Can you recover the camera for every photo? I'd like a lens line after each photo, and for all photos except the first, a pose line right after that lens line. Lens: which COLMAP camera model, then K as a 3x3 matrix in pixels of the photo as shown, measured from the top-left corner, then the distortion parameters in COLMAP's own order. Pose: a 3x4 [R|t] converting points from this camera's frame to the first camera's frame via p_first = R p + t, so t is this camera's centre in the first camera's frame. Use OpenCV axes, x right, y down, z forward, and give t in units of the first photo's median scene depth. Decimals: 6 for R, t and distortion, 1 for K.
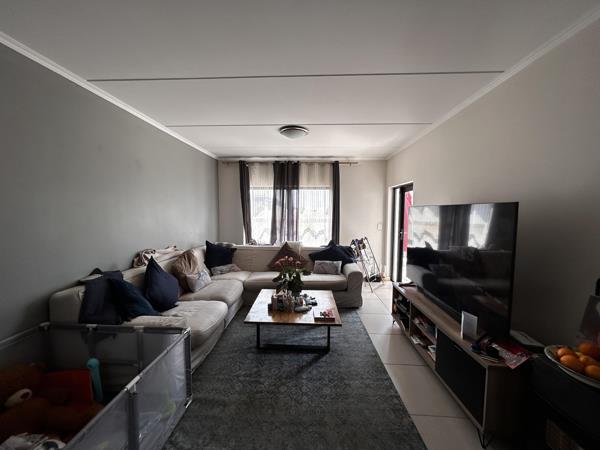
lens RADIAL K [[239.9, 0, 300.0], [0, 239.9, 225.0], [0, 0, 1]] dist [-0.000722, 0.000027]
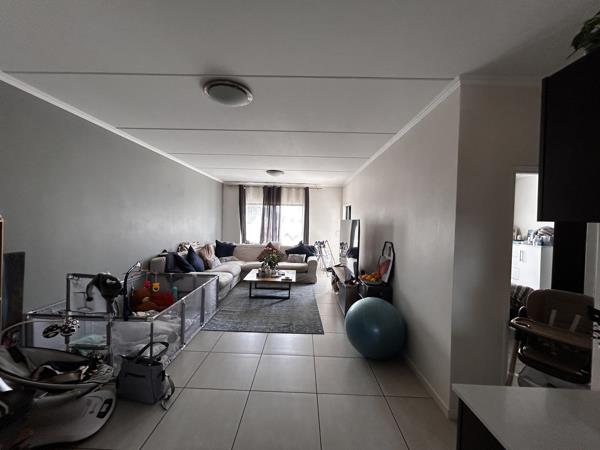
lens RADIAL K [[239.9, 0, 300.0], [0, 239.9, 225.0], [0, 0, 1]] dist [-0.000722, 0.000027]
pose [[0.999212, 0.020816, 0.033795, 0.072163], [-0.019437, 0.998985, -0.040626, 0.023116], [-0.034607, 0.039937, 0.998603, -0.473192]]
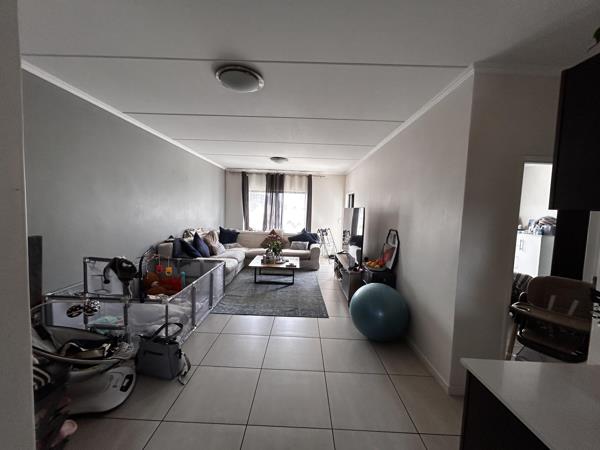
lens RADIAL K [[239.9, 0, 300.0], [0, 239.9, 225.0], [0, 0, 1]] dist [-0.000722, 0.000027]
pose [[0.998899, 0.028034, 0.037622, 0.050135], [-0.028412, 0.999551, 0.009538, 0.026050], [-0.037338, -0.010596, 0.999247, -0.483750]]
